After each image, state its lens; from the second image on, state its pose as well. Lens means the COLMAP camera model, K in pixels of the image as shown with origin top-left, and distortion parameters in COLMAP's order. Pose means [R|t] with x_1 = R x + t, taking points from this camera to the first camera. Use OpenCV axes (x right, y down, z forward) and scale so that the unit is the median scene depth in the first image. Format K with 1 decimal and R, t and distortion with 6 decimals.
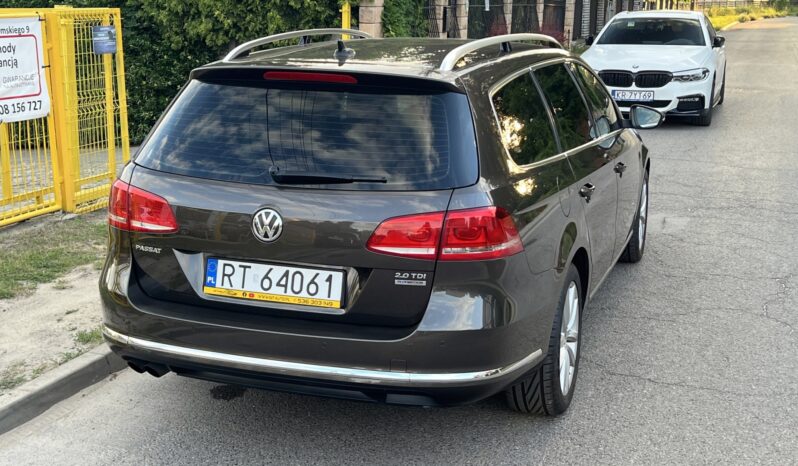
lens RADIAL K [[1042.5, 0, 402.9], [0, 1042.5, 225.0], [0, 0, 1]] dist [0.102559, 0.000000]
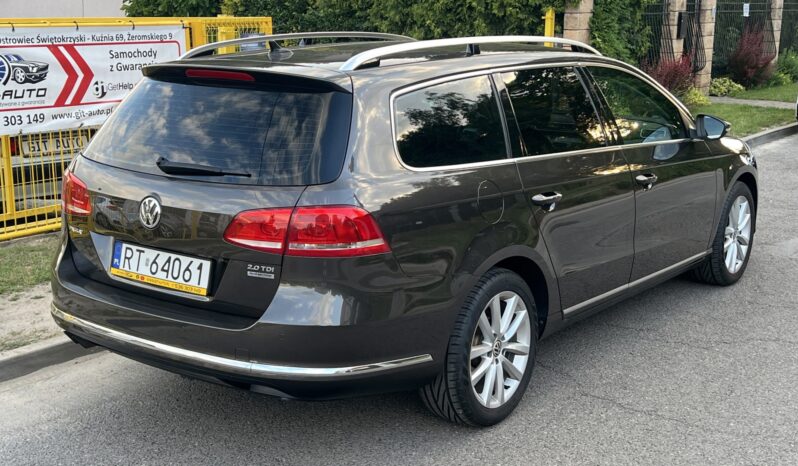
lens RADIAL K [[1042.5, 0, 397.9], [0, 1042.5, 231.6], [0, 0, 1]] dist [0.102559, 0.000000]
pose [[0.951796, 0.055496, -0.301671, 0.419171], [-0.056716, 0.998379, 0.004719, 0.000174], [0.301444, 0.012618, 0.953400, 0.058460]]
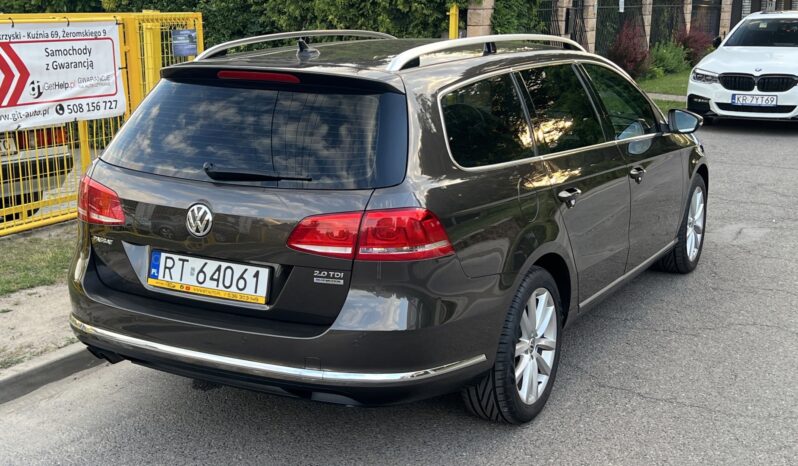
lens RADIAL K [[1042.5, 0, 396.7], [0, 1042.5, 228.5], [0, 0, 1]] dist [0.102559, 0.000000]
pose [[0.985708, 0.028678, -0.166002, 0.224428], [-0.028765, 0.999584, 0.001881, 0.000840], [0.165987, 0.002921, 0.986124, 0.019876]]
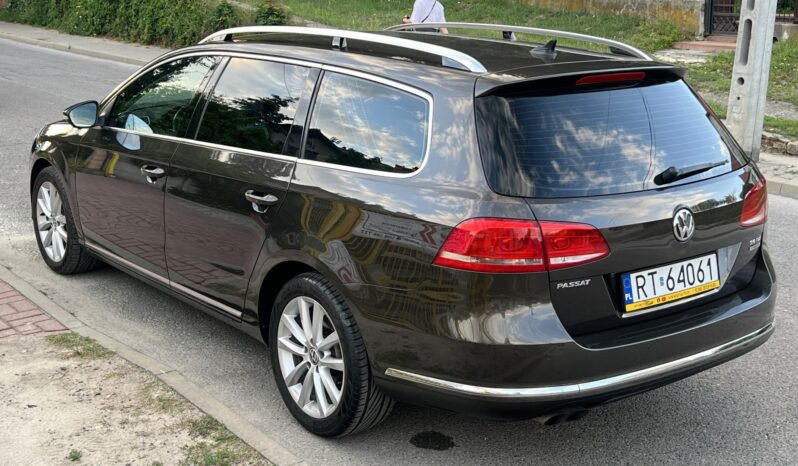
lens RADIAL K [[1042.5, 0, 396.9], [0, 1042.5, 230.0], [0, 0, 1]] dist [0.102559, 0.000000]
pose [[0.552744, -0.207056, 0.807219, -1.077057], [0.172258, 0.976110, 0.132424, -0.173472], [-0.815354, 0.065853, 0.575206, 0.619836]]
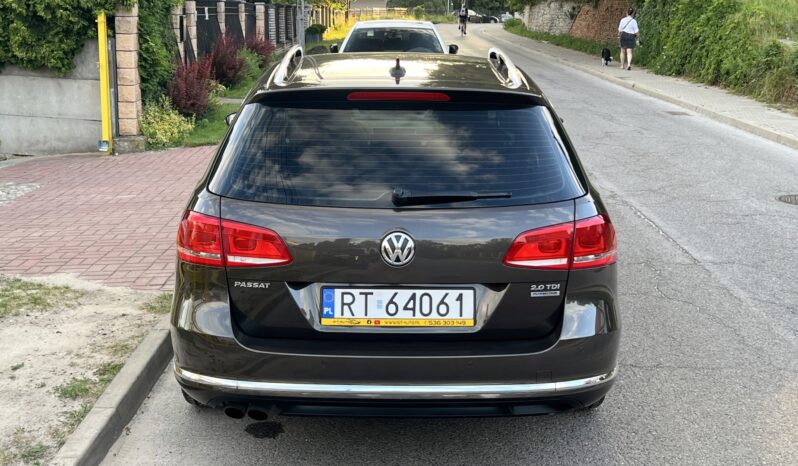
lens RADIAL K [[1042.5, 0, 397.8], [0, 1042.5, 215.7], [0, 0, 1]] dist [0.102559, 0.000000]
pose [[0.943599, -0.069874, 0.323632, -0.430599], [0.074626, 0.997209, -0.002280, -0.027807], [-0.322570, 0.026303, 0.946180, 0.071458]]
